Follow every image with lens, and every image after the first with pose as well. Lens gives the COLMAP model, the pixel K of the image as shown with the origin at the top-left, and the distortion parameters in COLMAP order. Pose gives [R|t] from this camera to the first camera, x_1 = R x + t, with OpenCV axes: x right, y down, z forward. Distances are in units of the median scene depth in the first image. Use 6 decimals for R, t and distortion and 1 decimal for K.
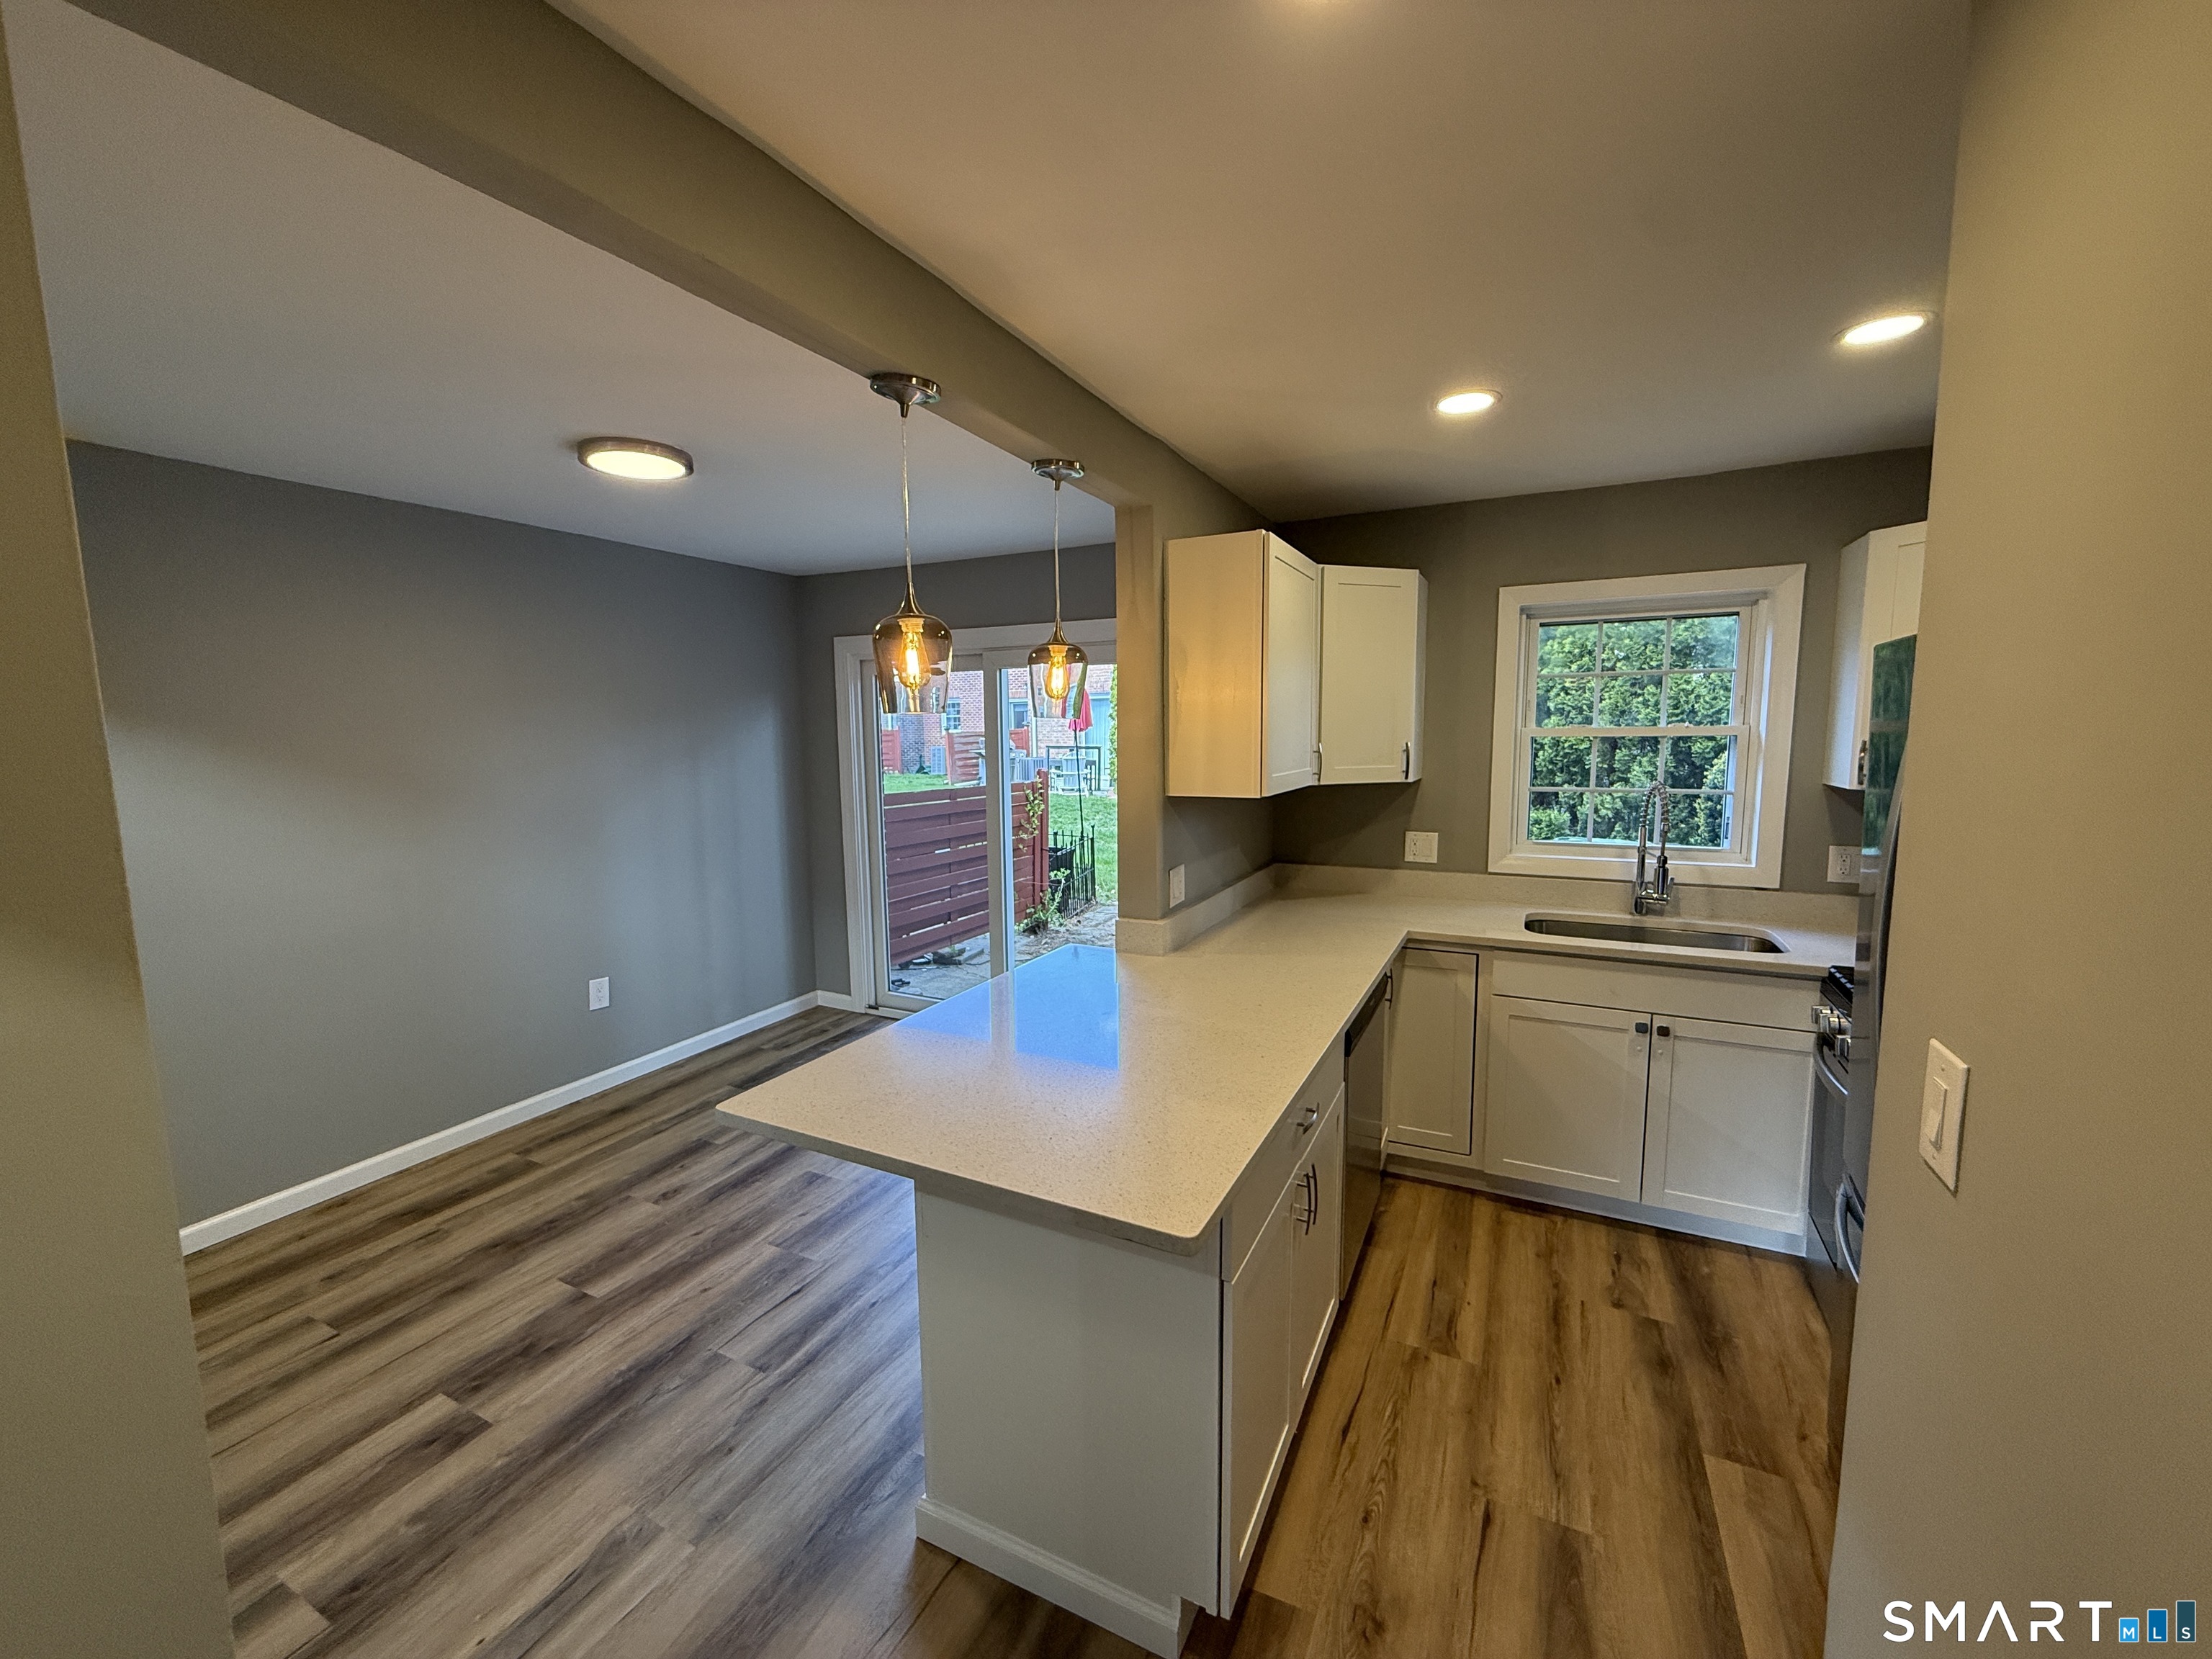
lens RADIAL K [[879.4, 0, 1100.7], [0, 879.4, 825.3], [0, 0, 1]] dist [0.000655, -0.000032]
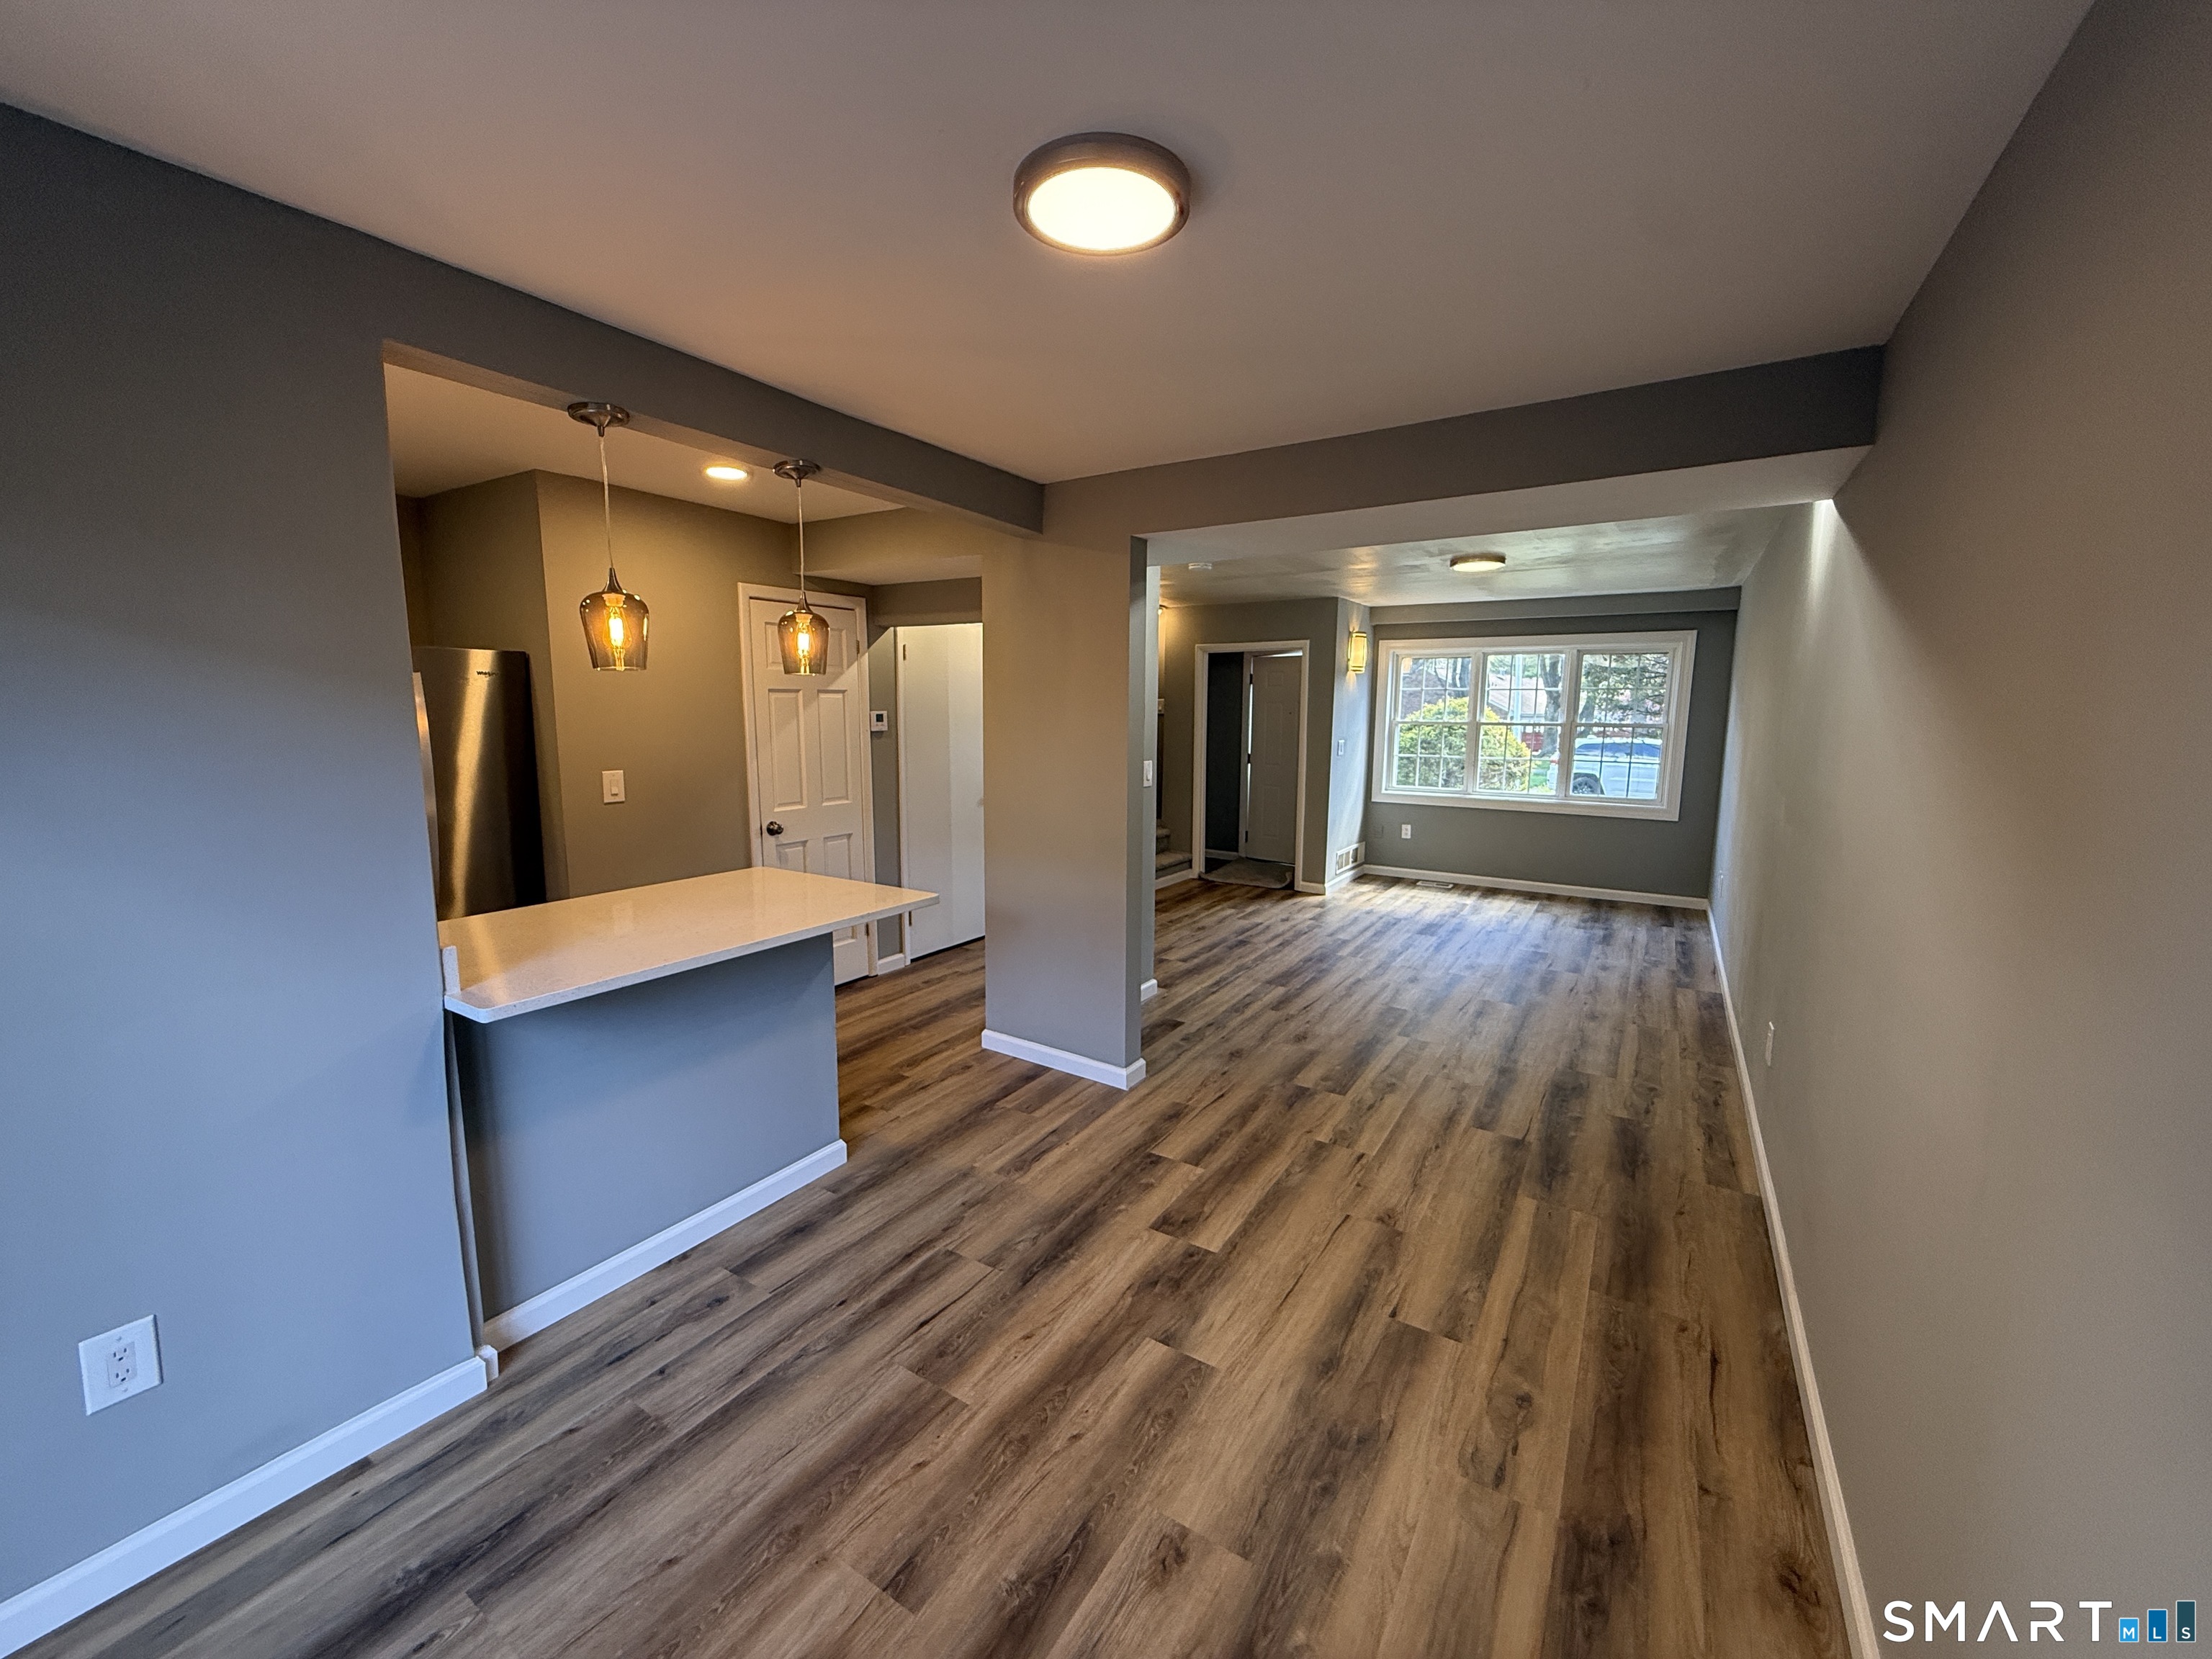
lens RADIAL K [[879.4, 0, 1100.9], [0, 879.4, 826.9], [0, 0, 1]] dist [0.000655, -0.000032]
pose [[-0.994967, -0.010360, 0.099667, -0.570538], [0.014336, 0.969691, 0.243913, -0.151544], [-0.099174, 0.244114, -0.964662, 1.614099]]
